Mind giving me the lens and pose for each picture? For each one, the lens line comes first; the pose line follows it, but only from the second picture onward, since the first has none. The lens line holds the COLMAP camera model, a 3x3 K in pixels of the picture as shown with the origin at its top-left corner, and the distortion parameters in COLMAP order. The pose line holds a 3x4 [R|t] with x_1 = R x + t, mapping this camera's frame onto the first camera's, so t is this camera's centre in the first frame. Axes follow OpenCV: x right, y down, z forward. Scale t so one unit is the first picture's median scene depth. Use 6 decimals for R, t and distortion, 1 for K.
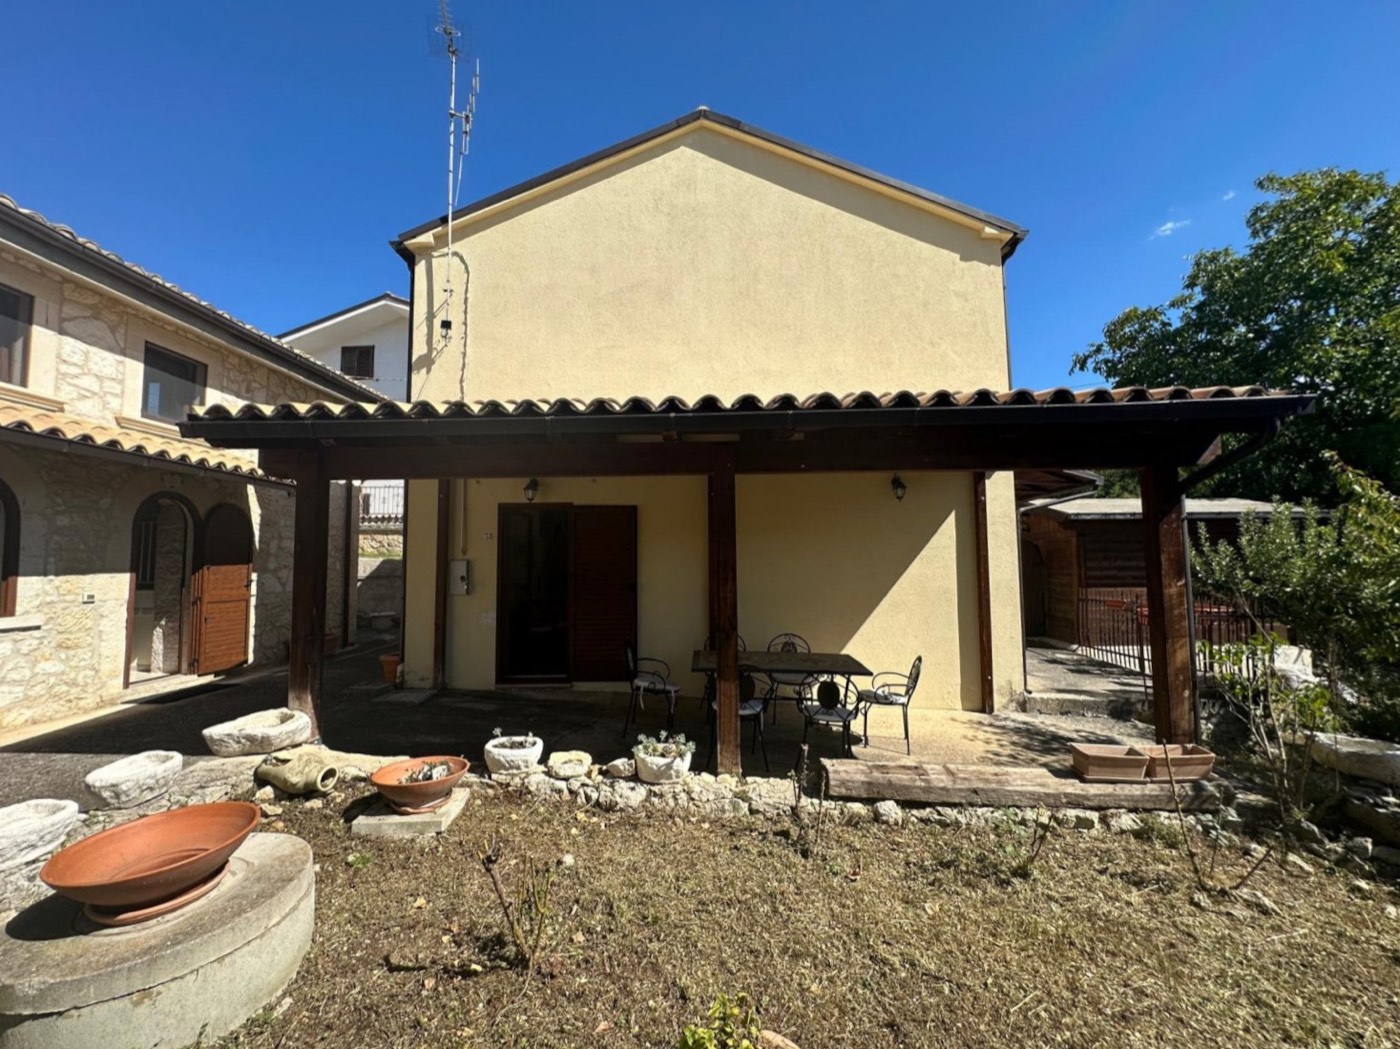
lens RADIAL K [[570.3, 0, 714.4], [0, 570.3, 525.8], [0, 0, 1]] dist [-0.026757, 0.004283]
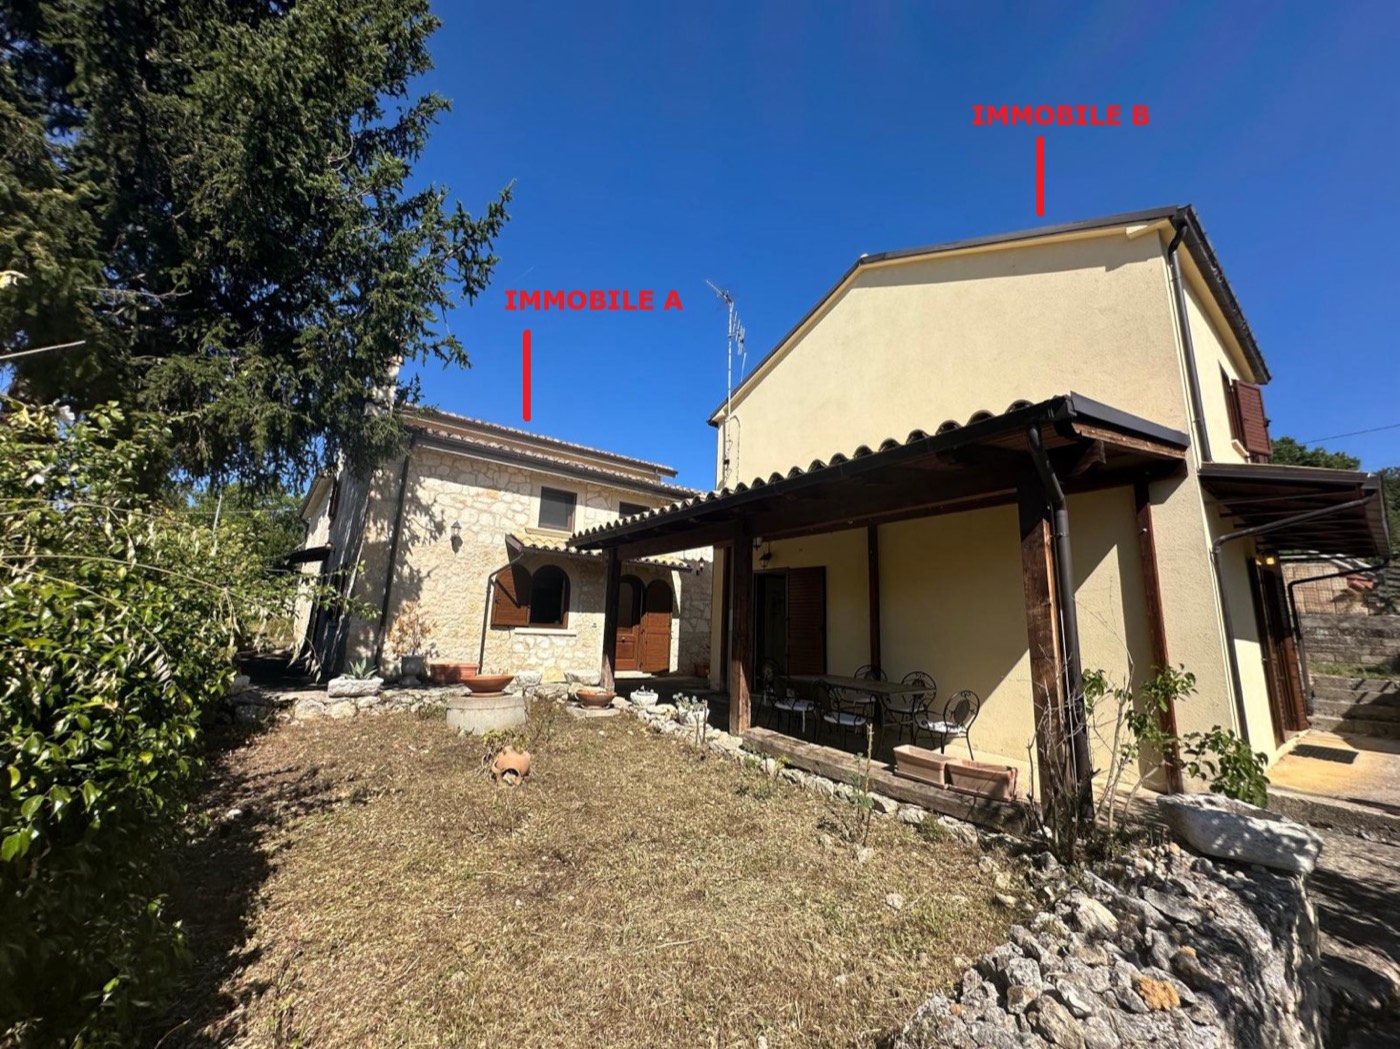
lens RADIAL K [[552.4, 0, 703.1], [0, 552.4, 519.2], [0, 0, 1]] dist [-0.006050, -0.000016]
pose [[0.621496, -0.130866, -0.772410, 0.690230], [0.002905, 0.986327, -0.164772, 0.069036], [0.783412, 0.100161, 0.613379, -0.011300]]
